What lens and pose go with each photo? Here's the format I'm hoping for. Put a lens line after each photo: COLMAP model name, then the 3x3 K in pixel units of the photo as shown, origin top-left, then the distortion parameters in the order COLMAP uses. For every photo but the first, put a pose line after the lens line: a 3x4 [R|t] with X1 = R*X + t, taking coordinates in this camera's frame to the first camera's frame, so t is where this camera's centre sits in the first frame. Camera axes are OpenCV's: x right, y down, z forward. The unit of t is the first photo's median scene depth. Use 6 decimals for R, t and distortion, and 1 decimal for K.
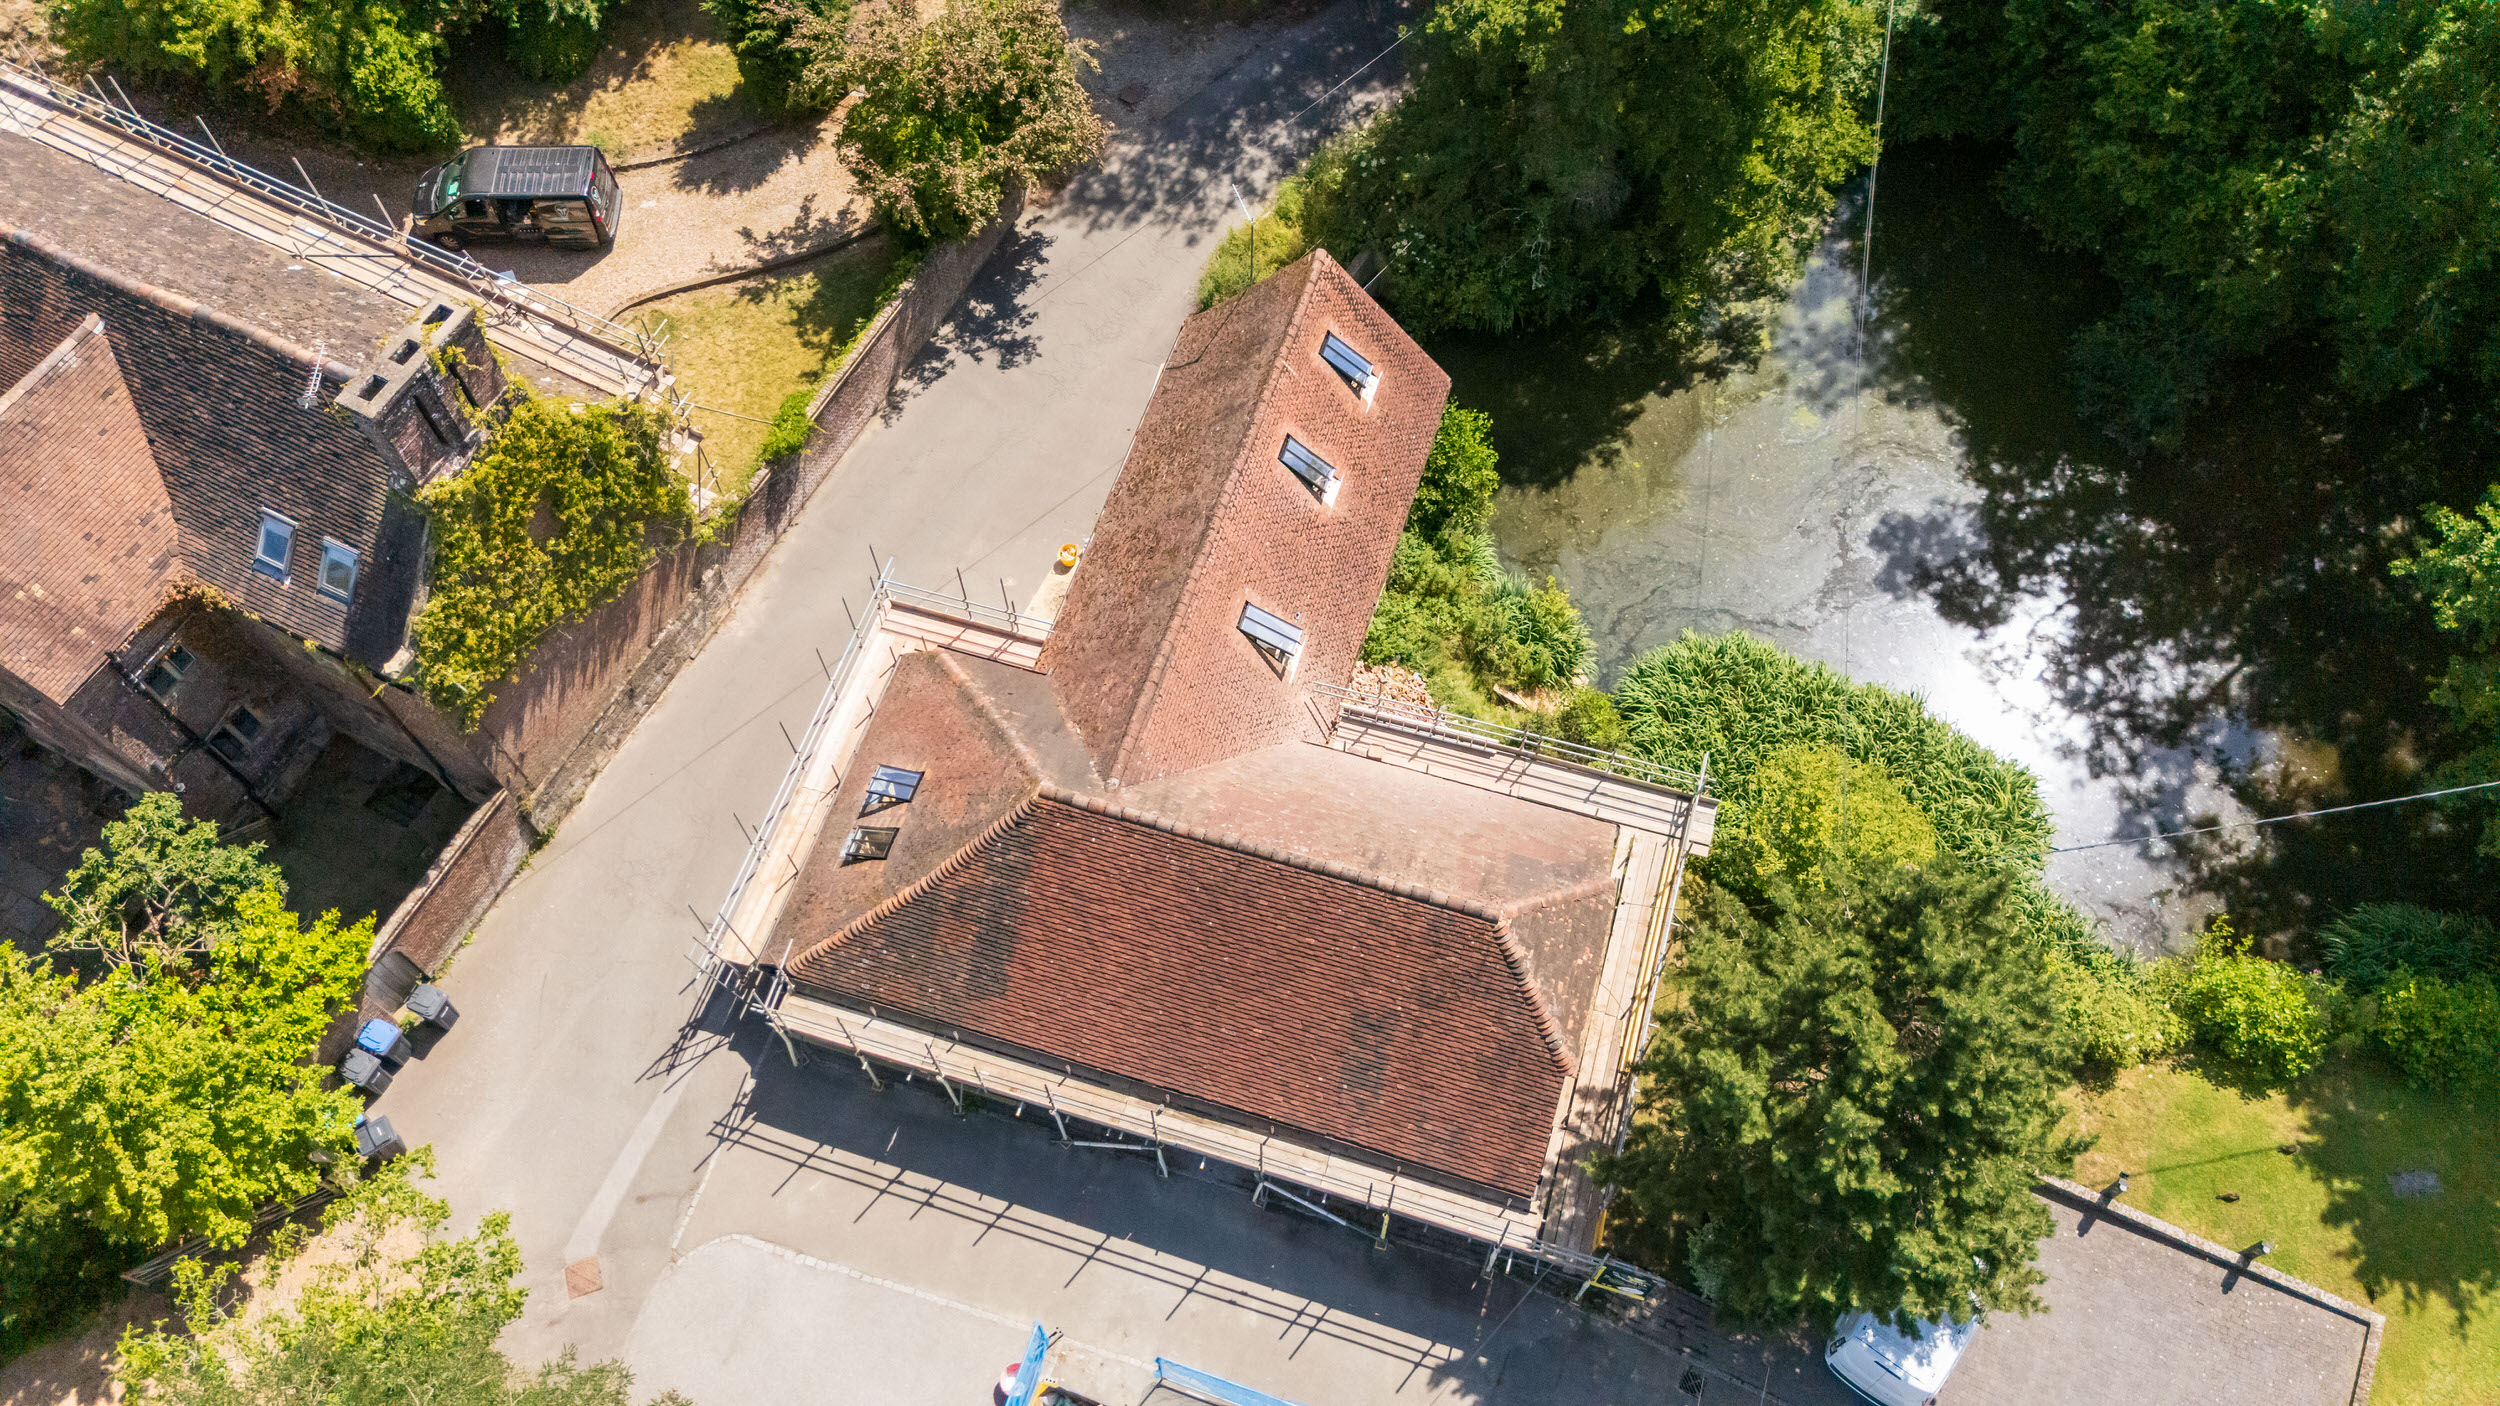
lens RADIAL K [[1838.5, 0, 1251.9], [0, 1838.5, 705.7], [0, 0, 1]] dist [0.041916, -0.029287]
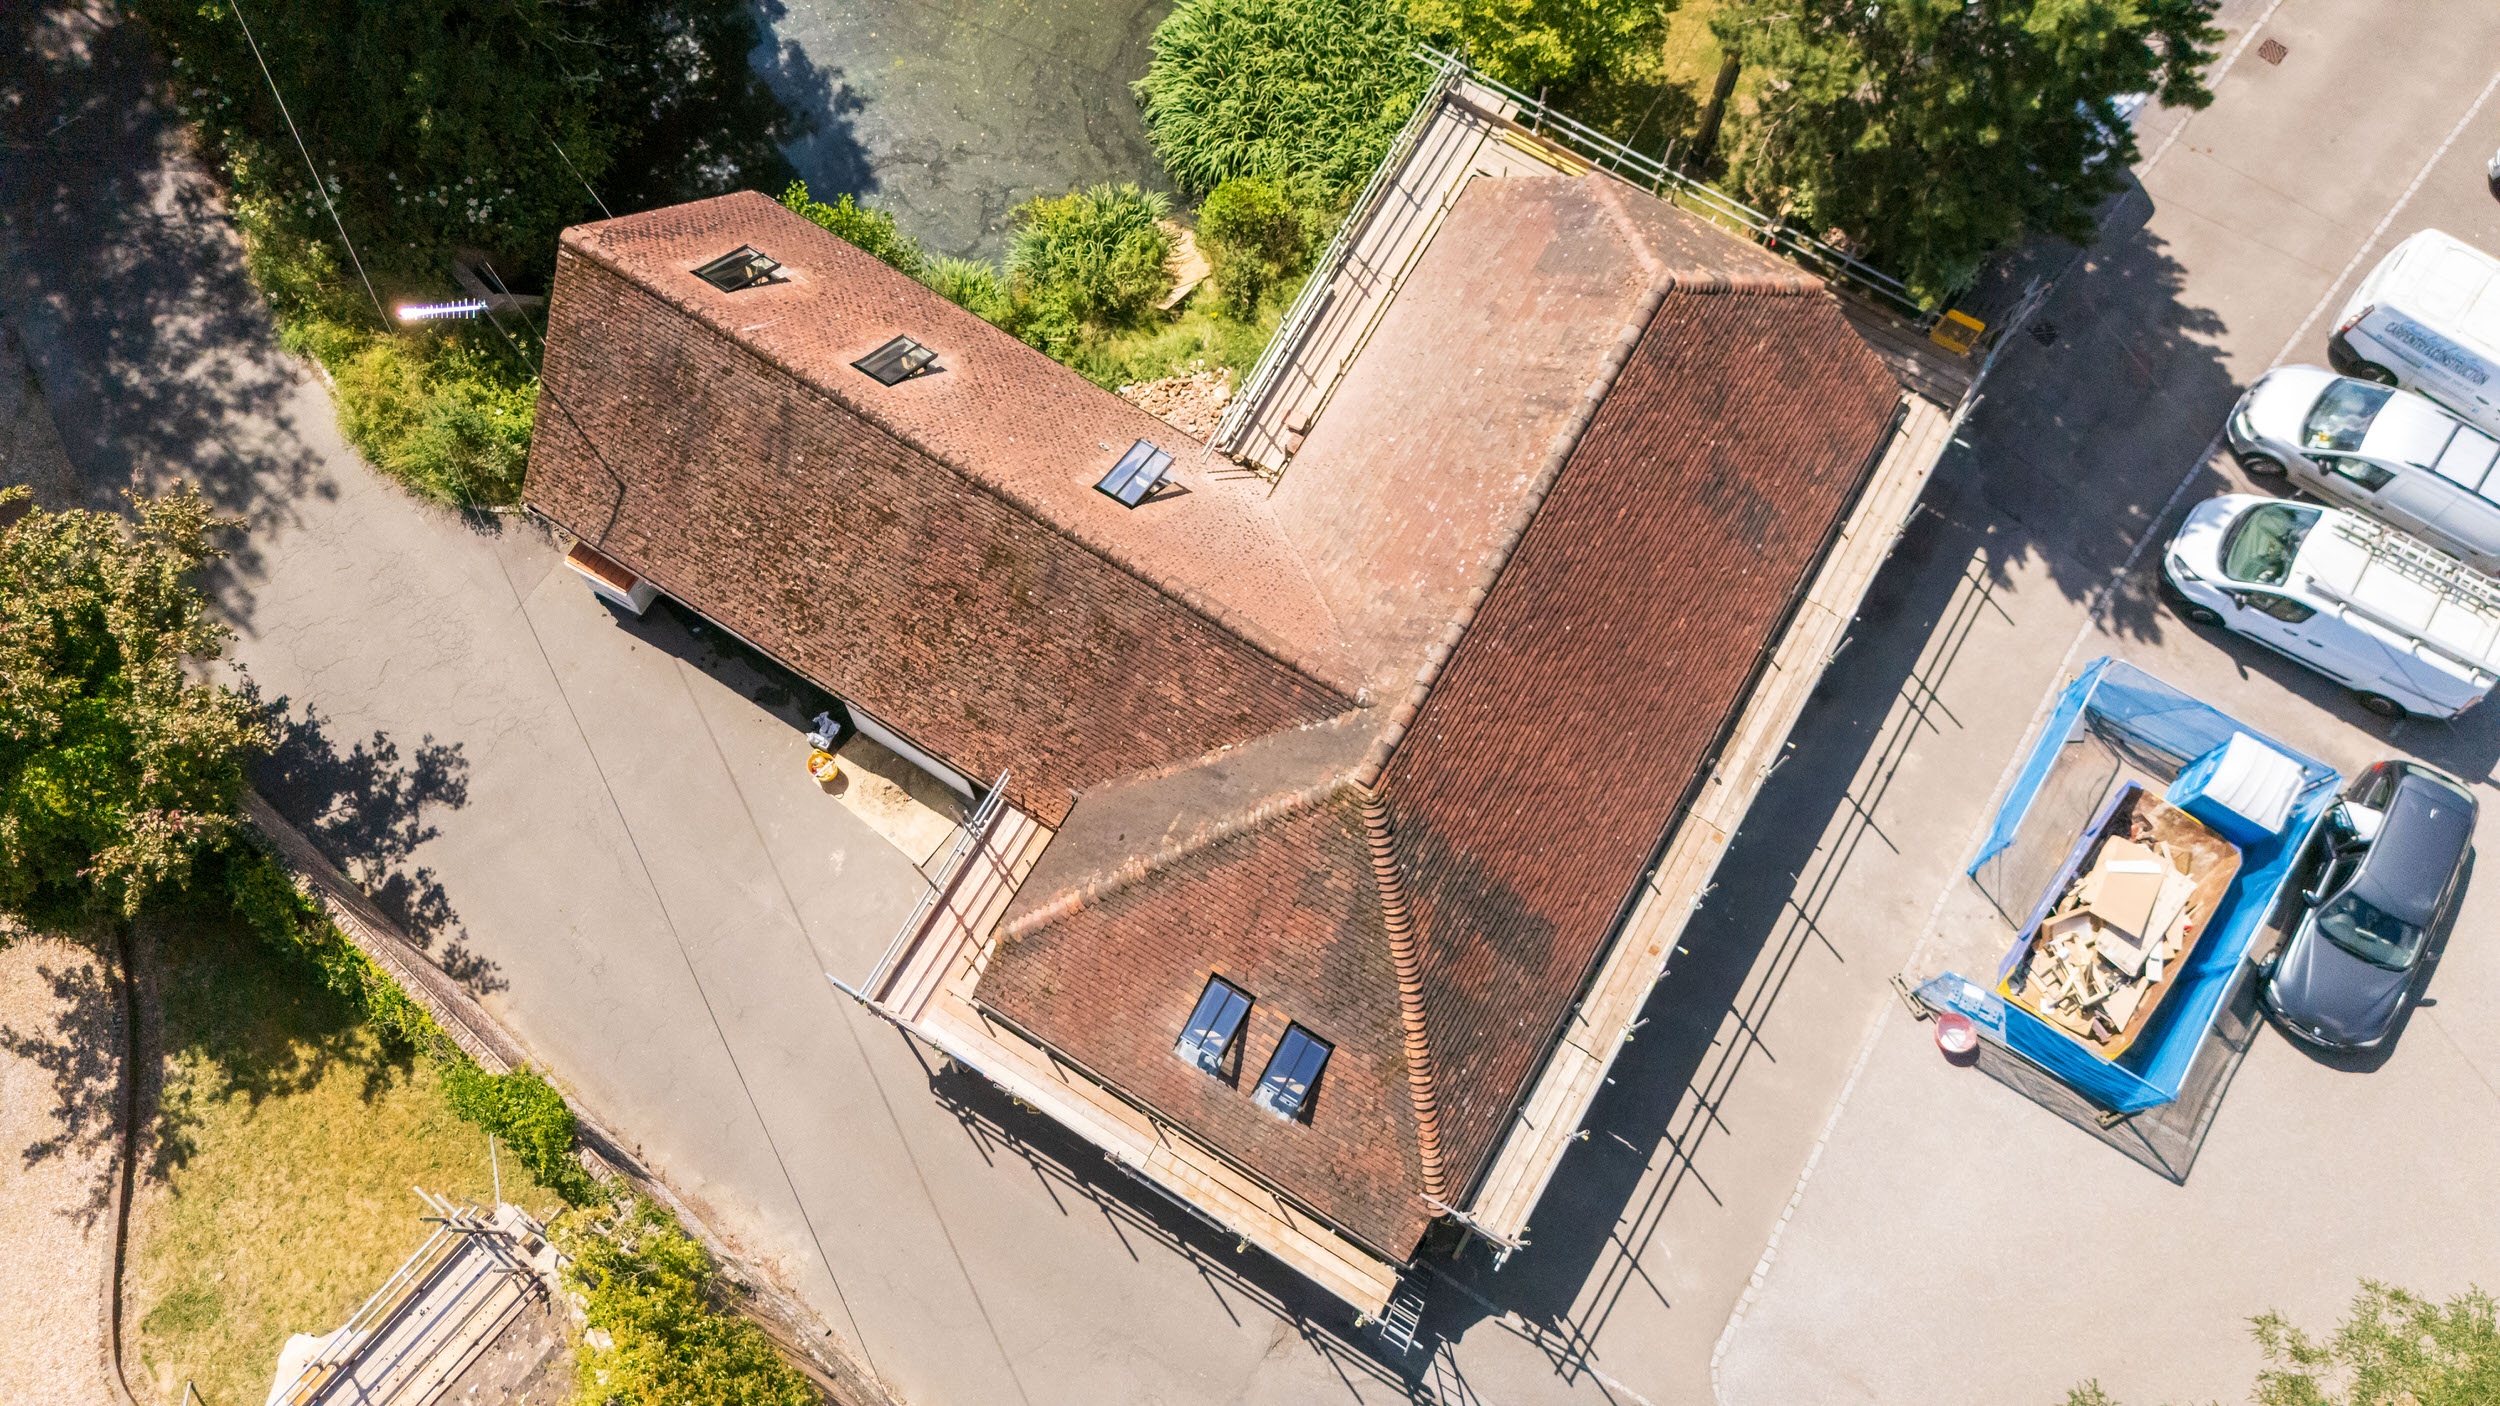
lens RADIAL K [[1838.5, 0, 1252.3], [0, 1838.5, 706.8], [0, 0, 1]] dist [0.041916, -0.029287]
pose [[0.240810, -0.930262, 0.276808, -0.267997], [0.858752, 0.337118, 0.385872, -0.252653], [-0.452279, 0.144788, 0.880046, 0.346290]]
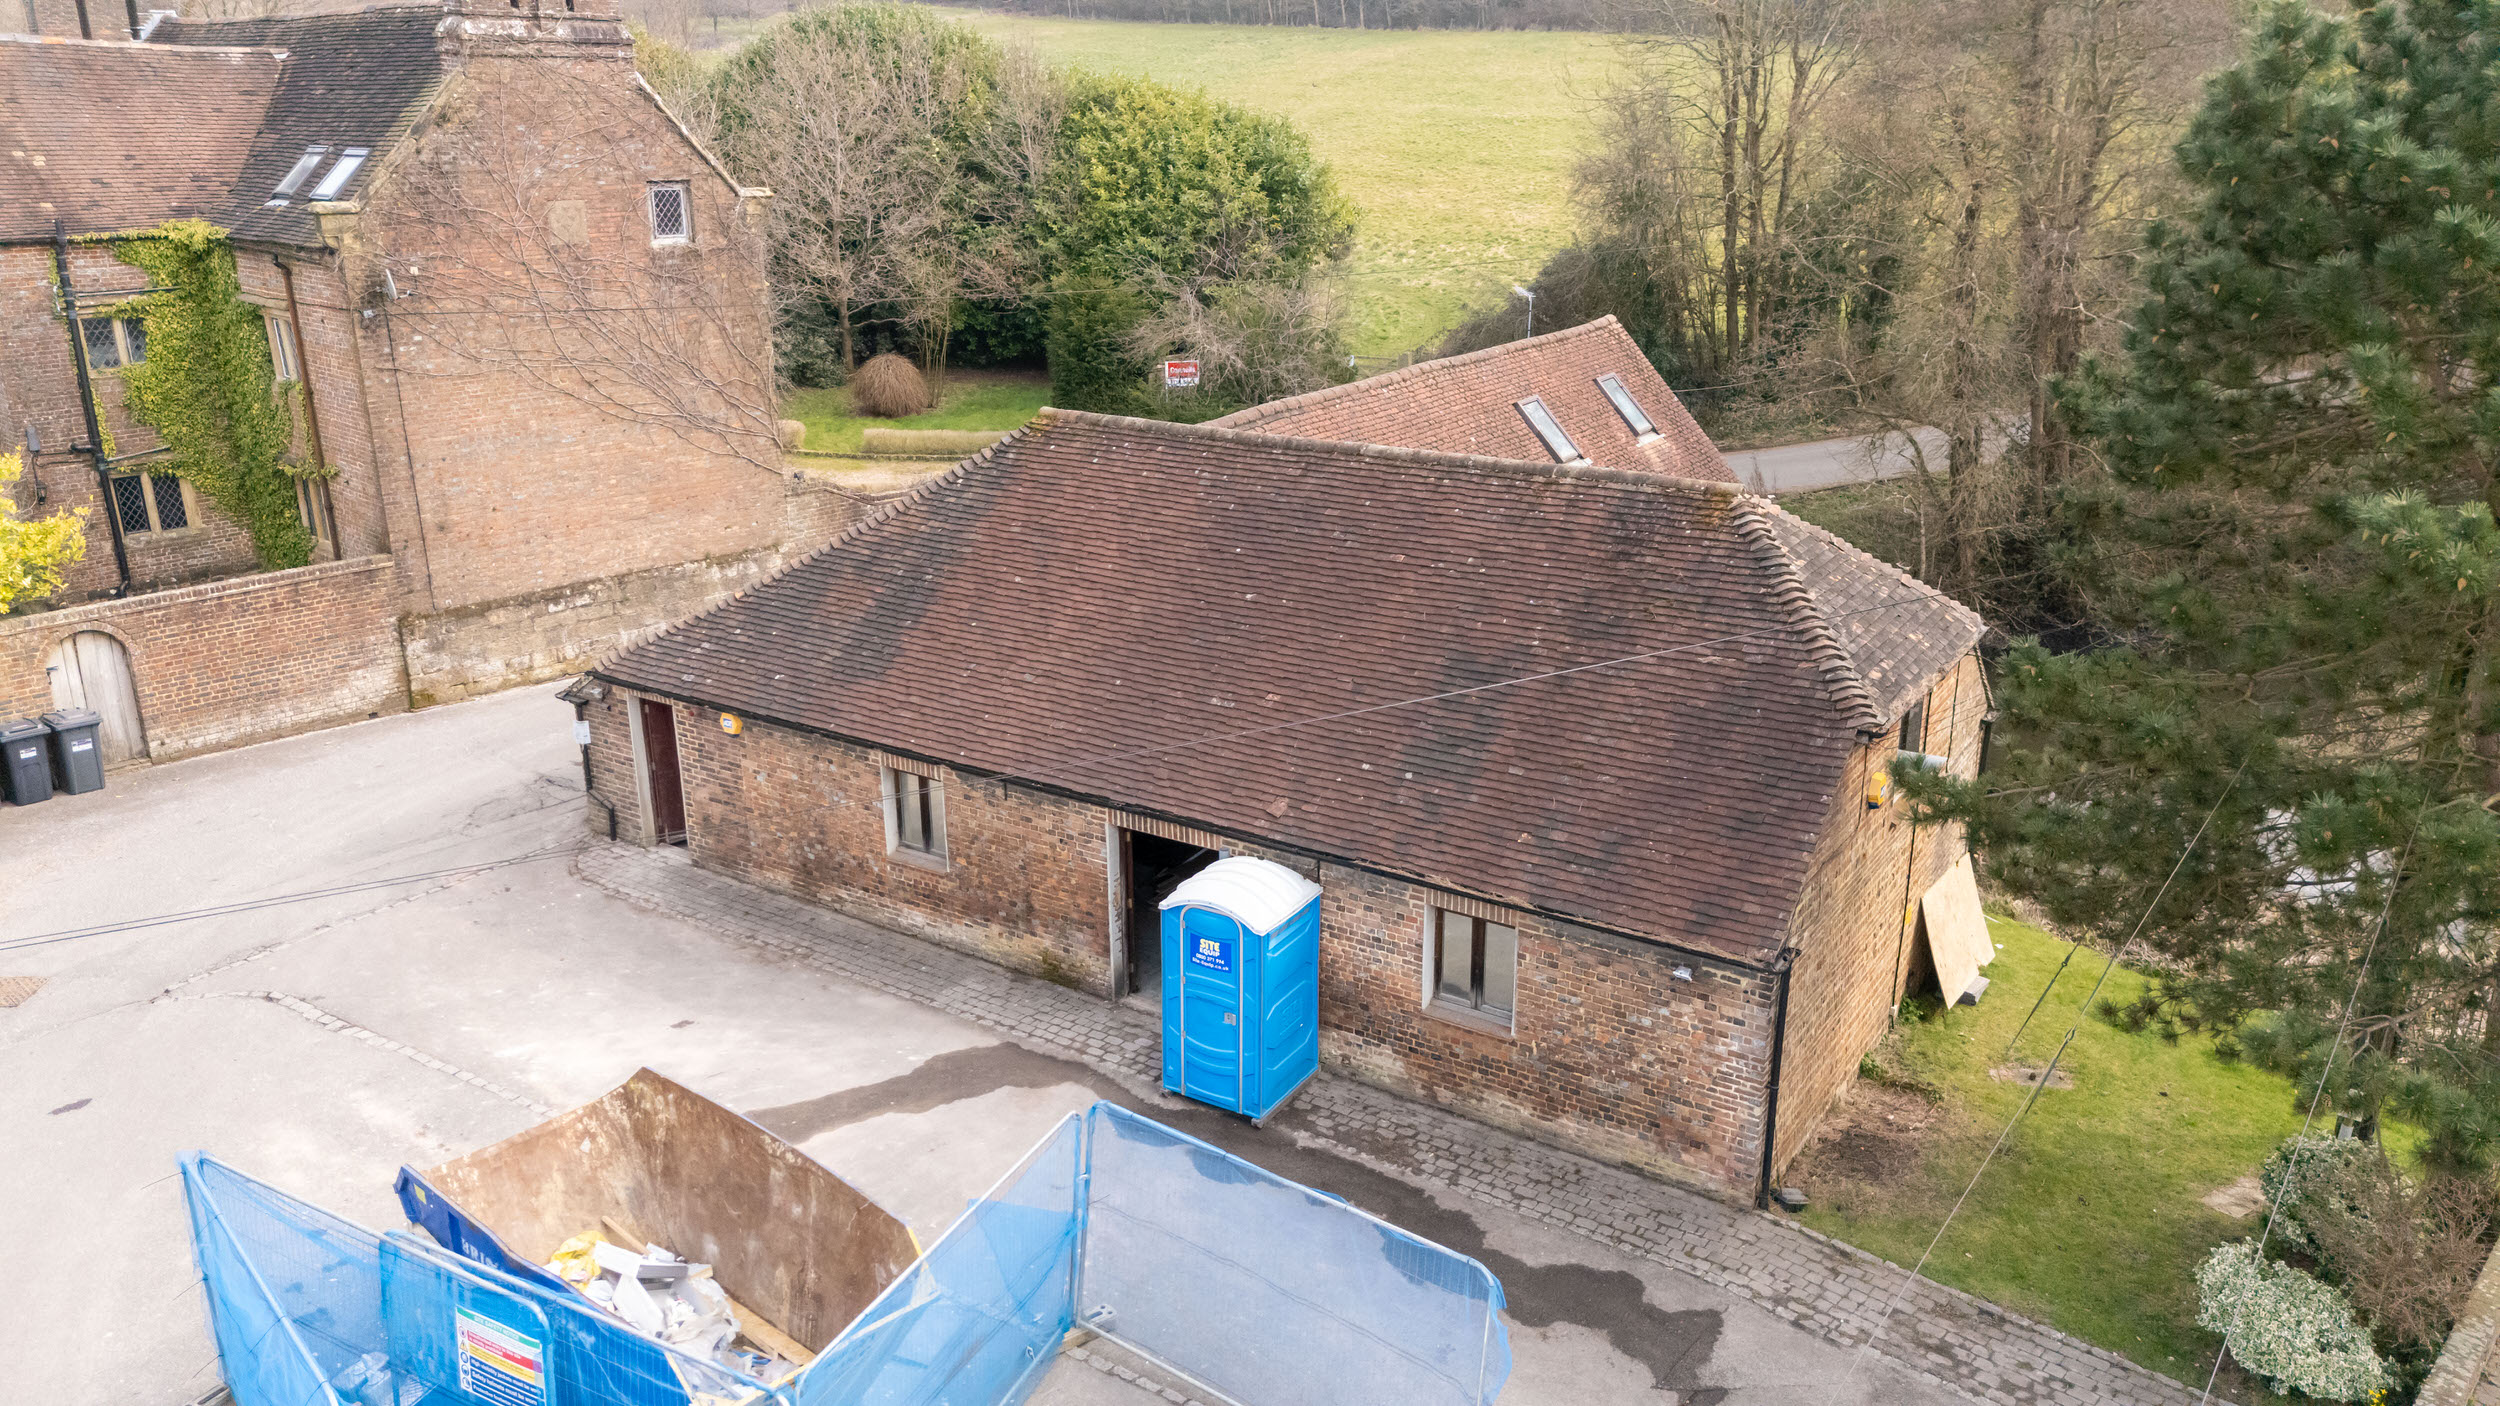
lens RADIAL K [[1838.5, 0, 1246.2], [0, 1838.5, 703.6], [0, 0, 1]] dist [0.041916, -0.029287]
pose [[0.960340, 0.087041, -0.264896, 0.126145], [-0.244482, 0.719660, -0.649860, 0.481971], [0.134071, 0.688849, 0.712399, 0.551506]]
